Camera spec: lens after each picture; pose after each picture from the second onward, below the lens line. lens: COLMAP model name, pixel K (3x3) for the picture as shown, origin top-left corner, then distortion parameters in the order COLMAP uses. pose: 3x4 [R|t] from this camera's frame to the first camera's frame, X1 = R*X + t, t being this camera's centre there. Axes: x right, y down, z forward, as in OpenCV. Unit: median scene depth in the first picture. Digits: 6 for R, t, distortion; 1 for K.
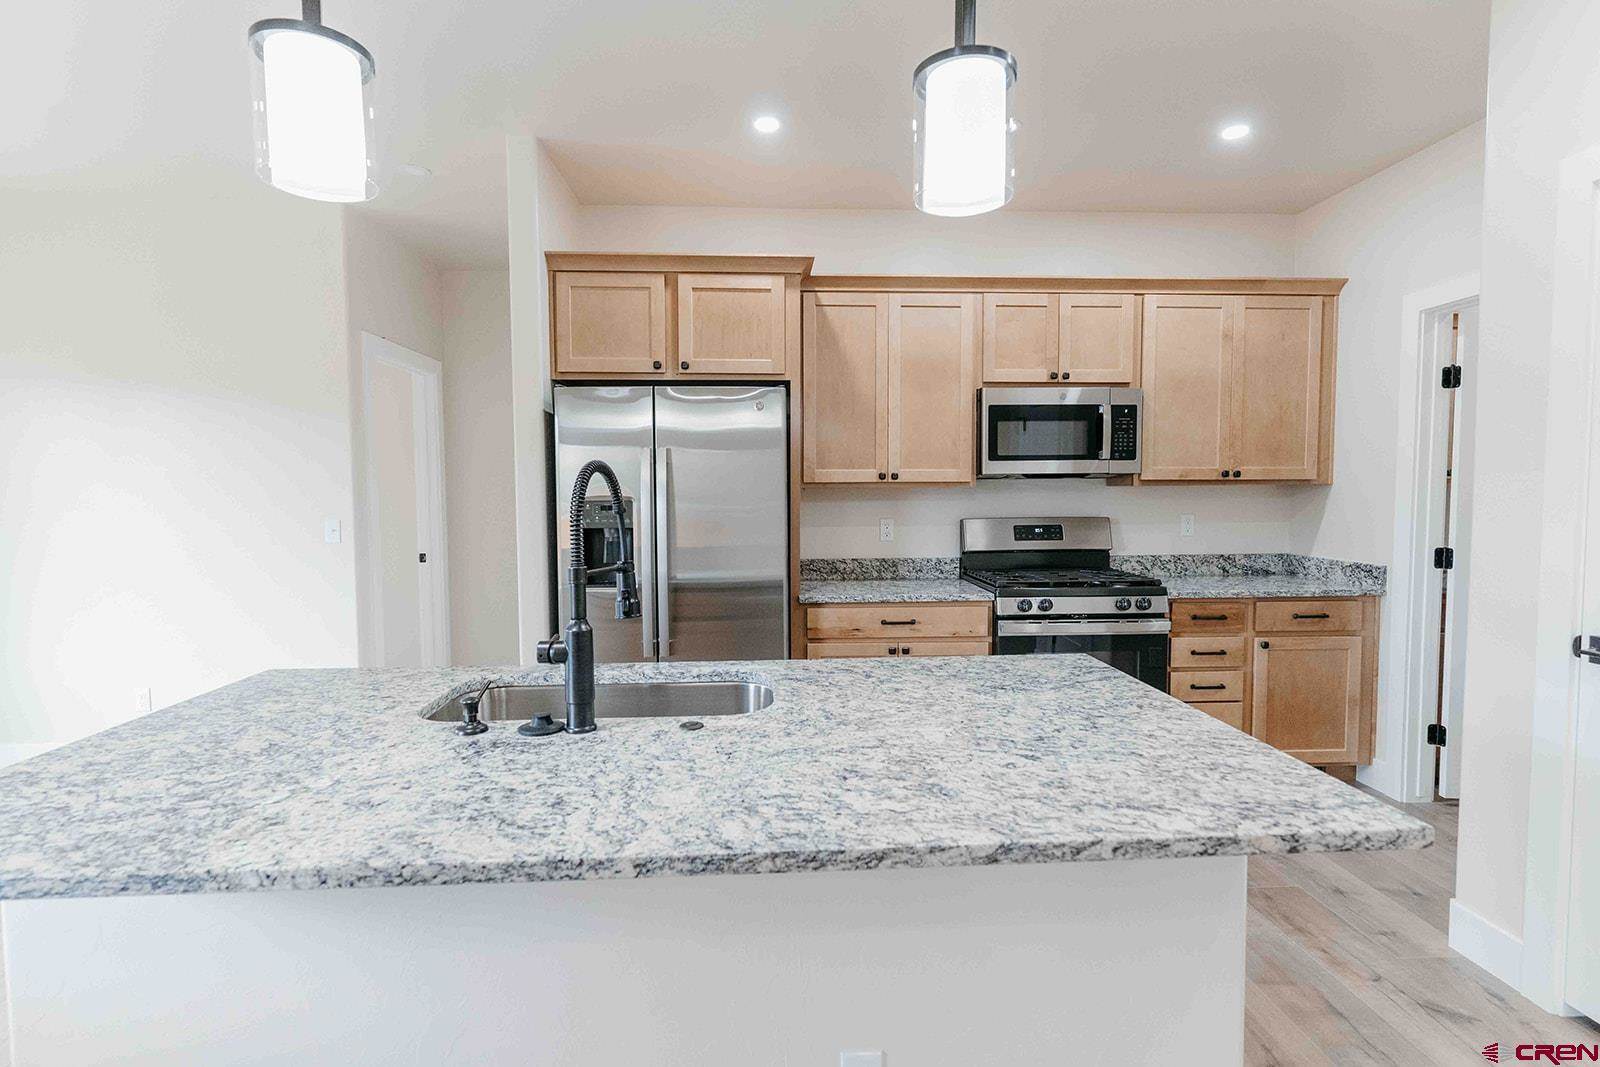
lens RADIAL K [[777.4, 0, 803.4], [0, 777.4, 531.4], [0, 0, 1]] dist [-0.000140, 0.000440]
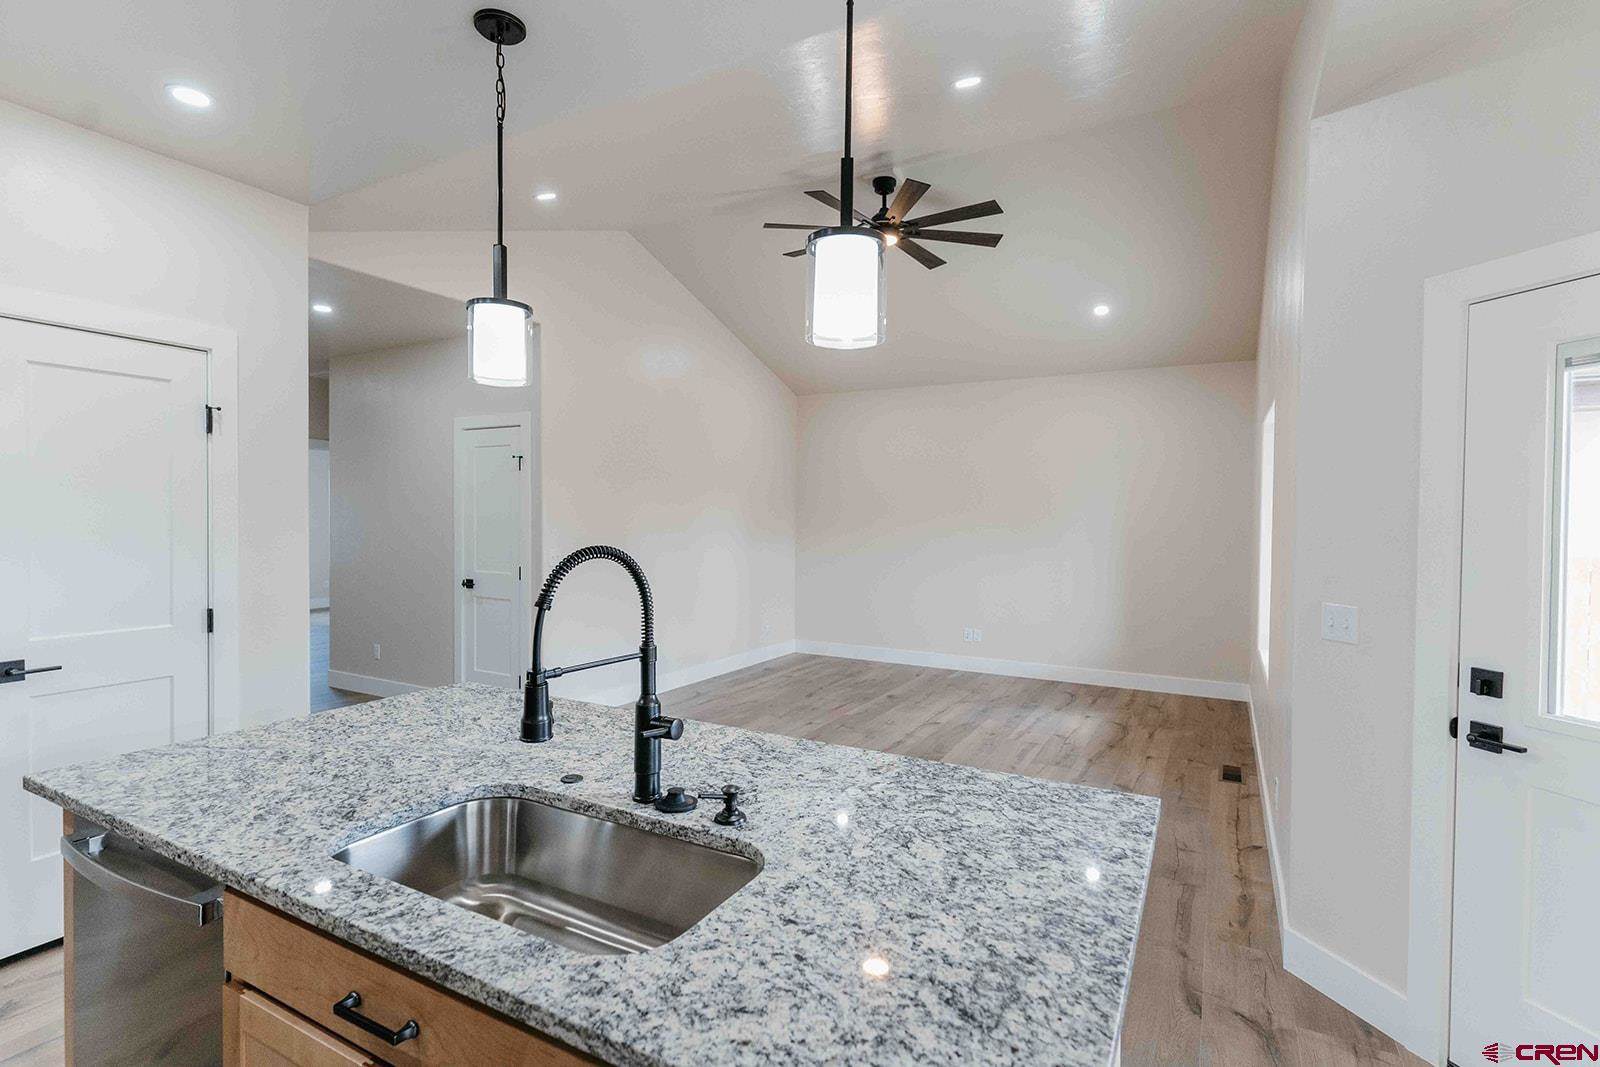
lens RADIAL K [[756.6, 0, 802.1], [0, 756.6, 531.1], [0, 0, 1]] dist [0.000122, -0.000326]
pose [[-0.848014, -0.012744, 0.529821, -0.458377], [0.023165, 0.997864, 0.061079, -0.076338], [-0.529467, 0.064069, -0.845907, 0.790098]]
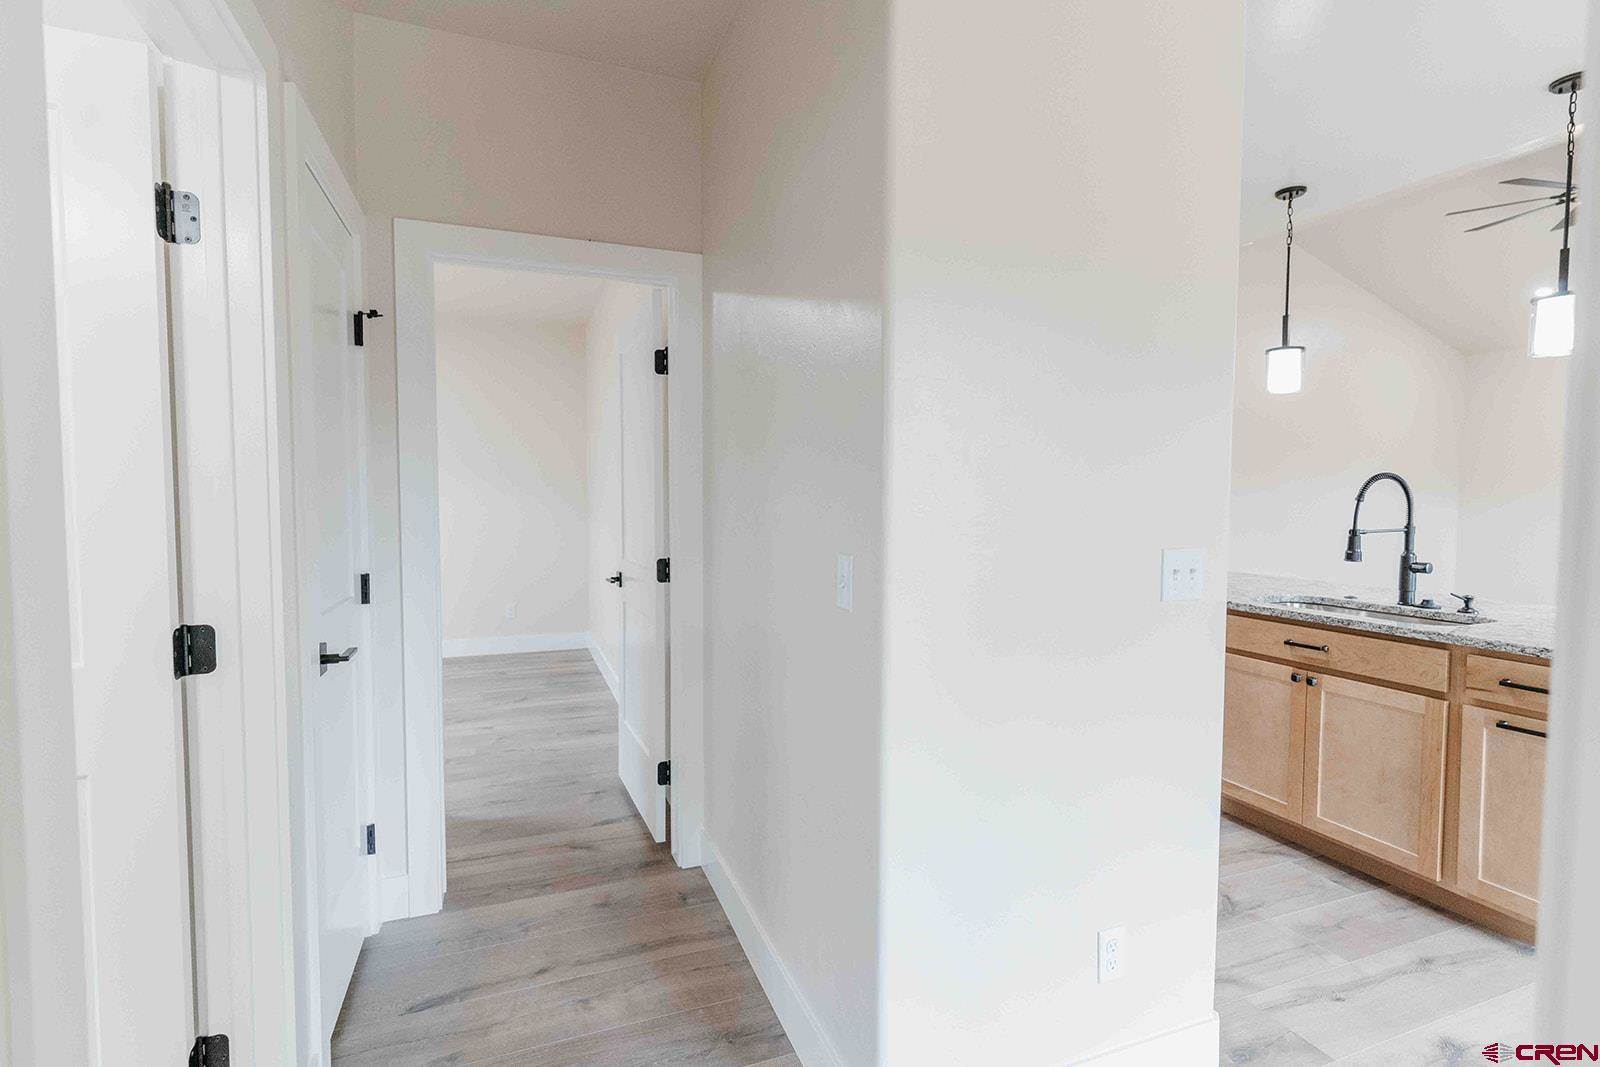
lens RADIAL K [[756.6, 0, 802.1], [0, 756.6, 531.1], [0, 0, 1]] dist [0.000122, -0.000326]
pose [[-0.309289, -0.041337, 0.950069, -0.766129], [0.051103, 0.996889, 0.060010, -0.064056], [-0.949594, 0.067111, -0.306214, 1.417062]]
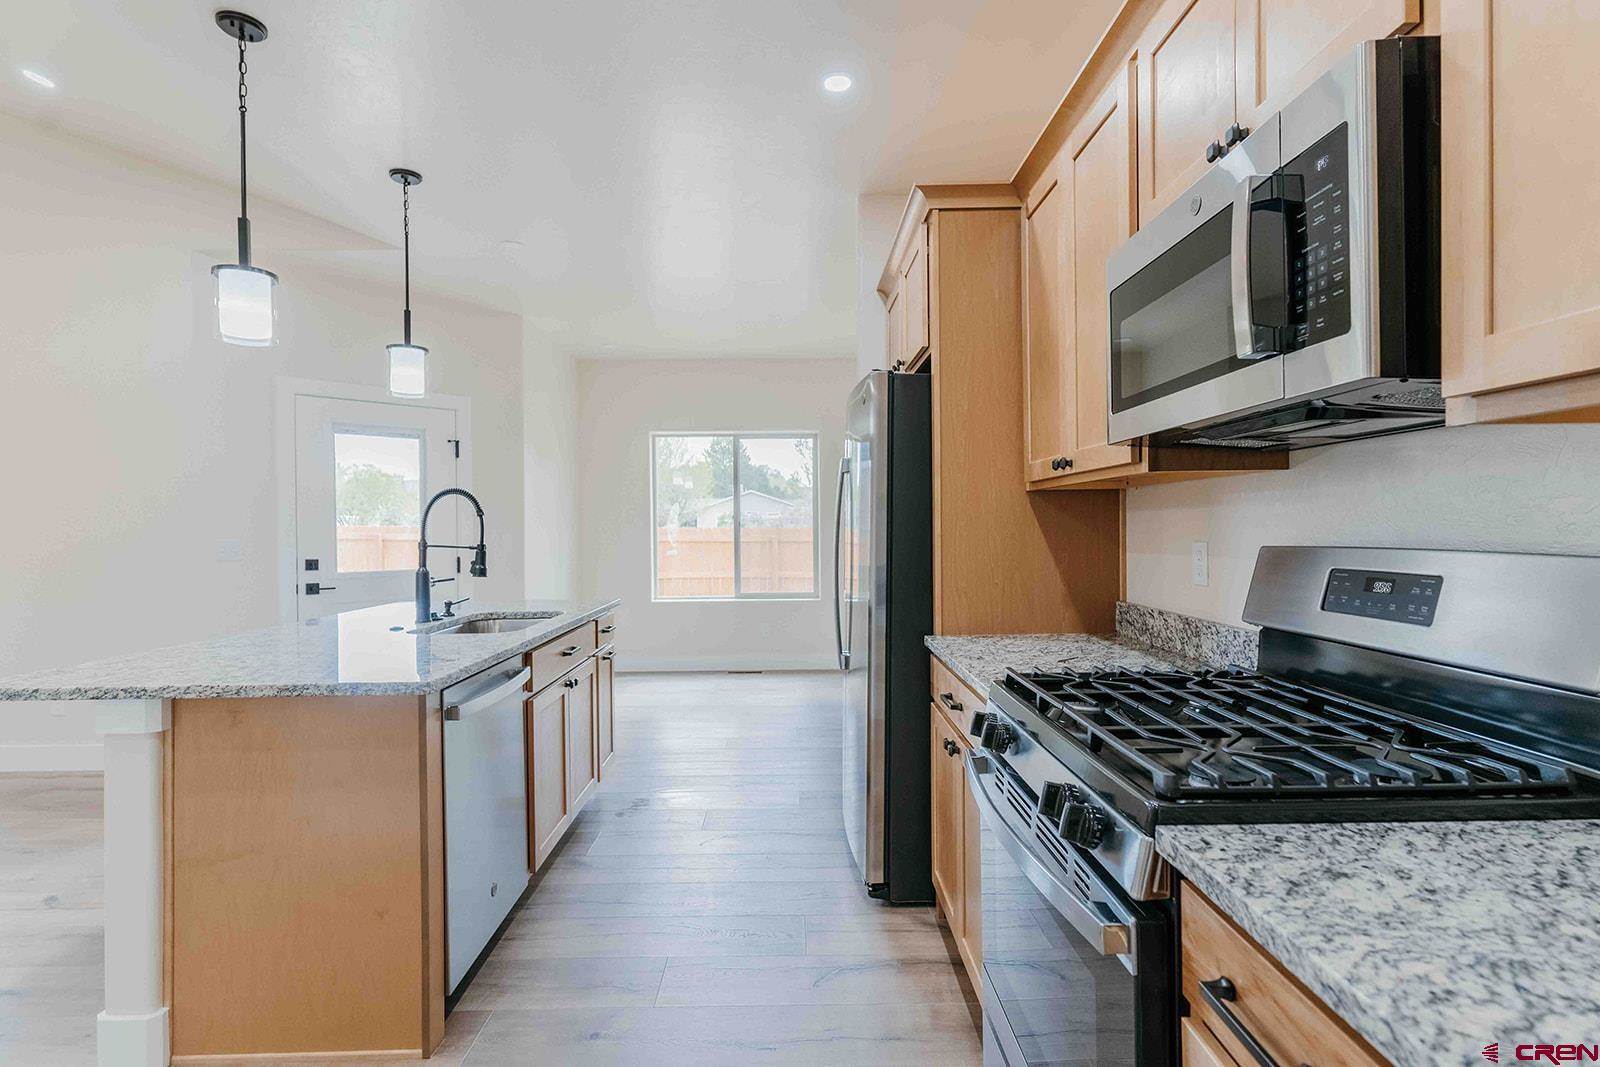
lens RADIAL K [[777.4, 0, 803.4], [0, 777.4, 531.4], [0, 0, 1]] dist [-0.000140, 0.000440]
pose [[-0.054401, 0.014018, -0.998421, 0.754769], [-0.039198, 0.999101, 0.016163, -0.024460], [0.997749, 0.040015, -0.053803, 0.960419]]
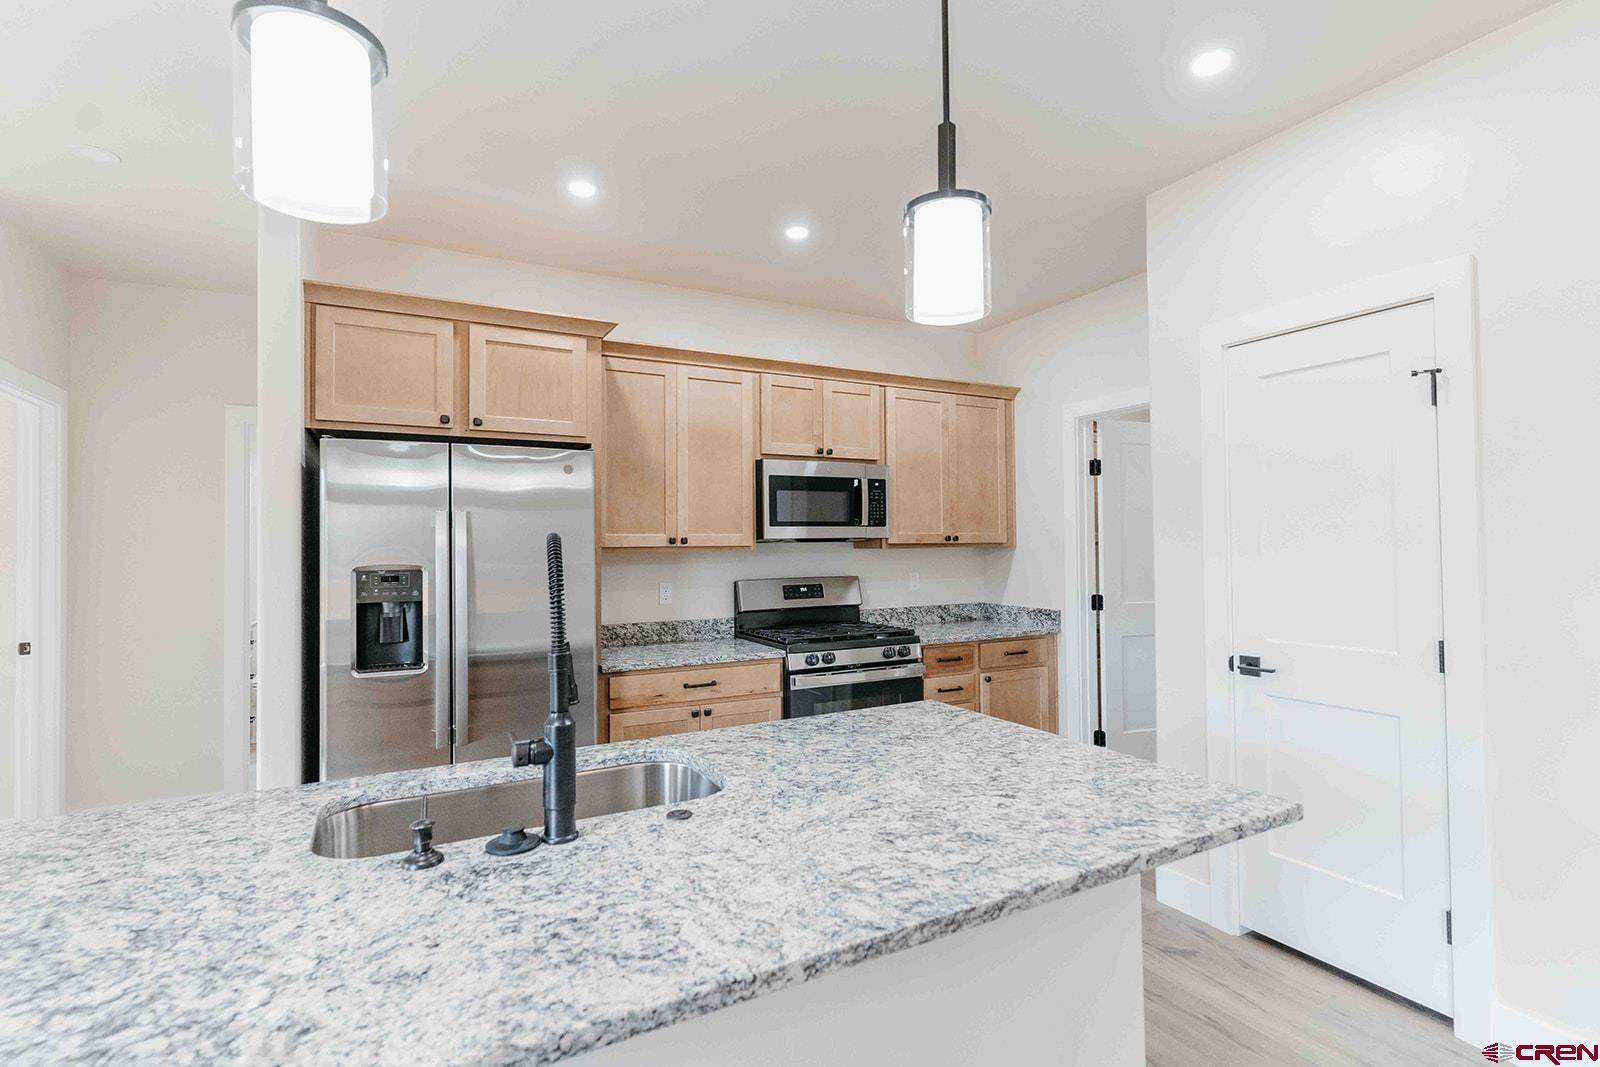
lens RADIAL K [[756.6, 0, 802.1], [0, 756.6, 531.1], [0, 0, 1]] dist [0.000122, -0.000326]
pose [[0.906488, 0.004230, 0.422210, -0.182207], [0.027460, 0.997242, -0.068947, -0.011990], [-0.421338, 0.074094, 0.903872, 0.036999]]
